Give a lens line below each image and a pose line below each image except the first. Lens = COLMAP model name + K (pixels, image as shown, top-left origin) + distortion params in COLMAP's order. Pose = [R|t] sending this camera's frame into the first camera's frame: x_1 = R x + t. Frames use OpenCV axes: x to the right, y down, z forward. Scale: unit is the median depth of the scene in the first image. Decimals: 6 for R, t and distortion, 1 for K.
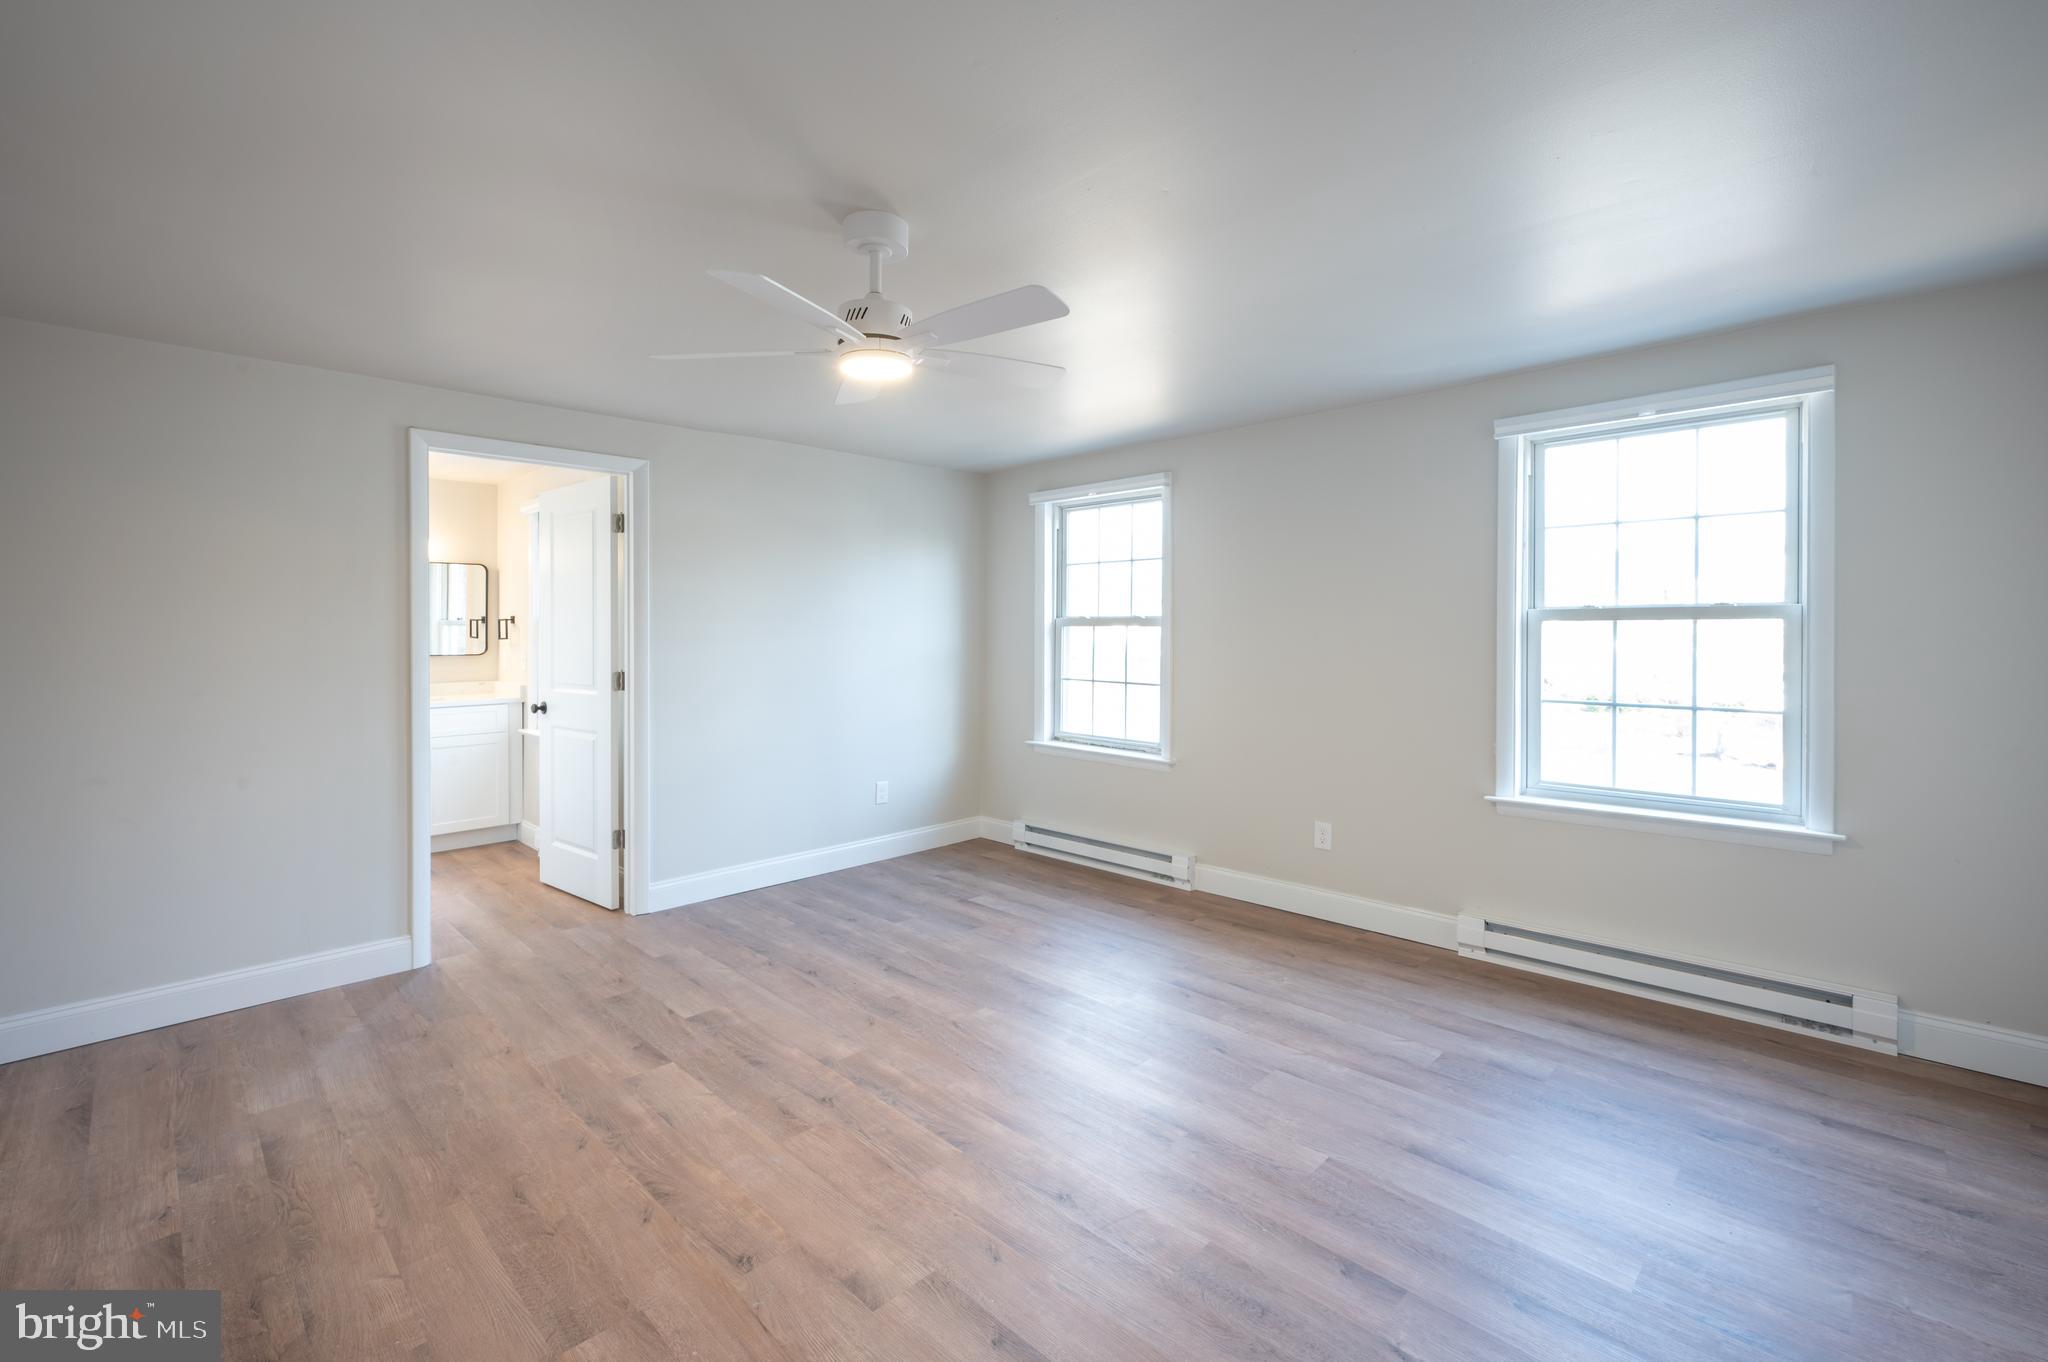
lens RADIAL K [[869.1, 0, 1077.5], [0, 869.1, 641.6], [0, 0, 1]] dist [0.001795, 0.001304]
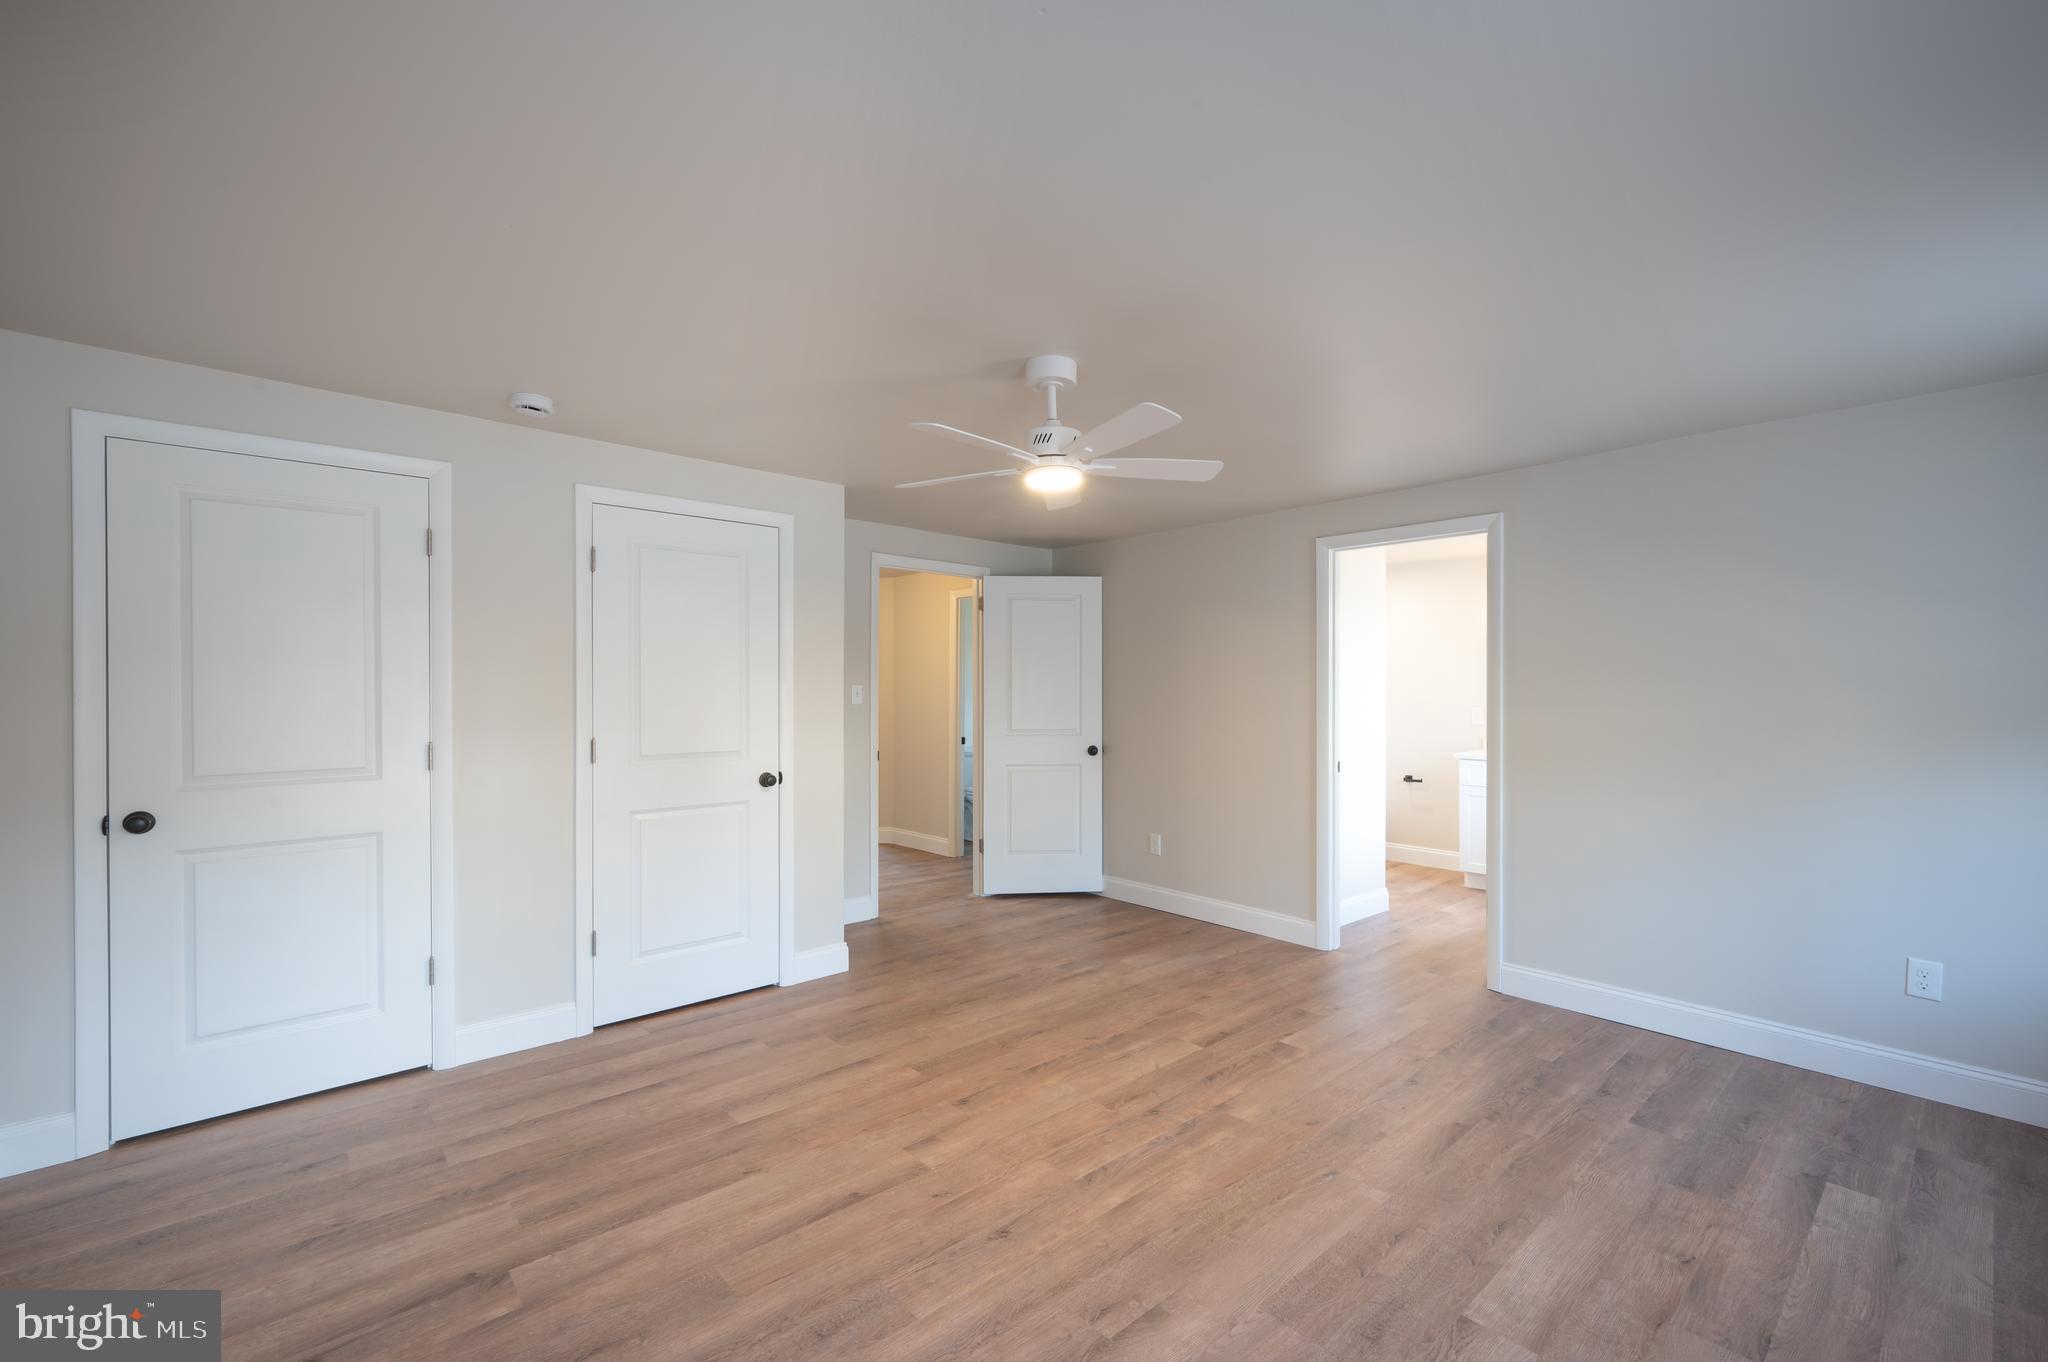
lens RADIAL K [[869.1, 0, 1015.7], [0, 869.1, 688.0], [0, 0, 1]] dist [0.001795, 0.001304]
pose [[-0.100531, 0.001922, -0.994932, 0.681390], [-0.015114, 0.999880, 0.003459, -0.031052], [0.994819, 0.015385, -0.100490, 0.712667]]
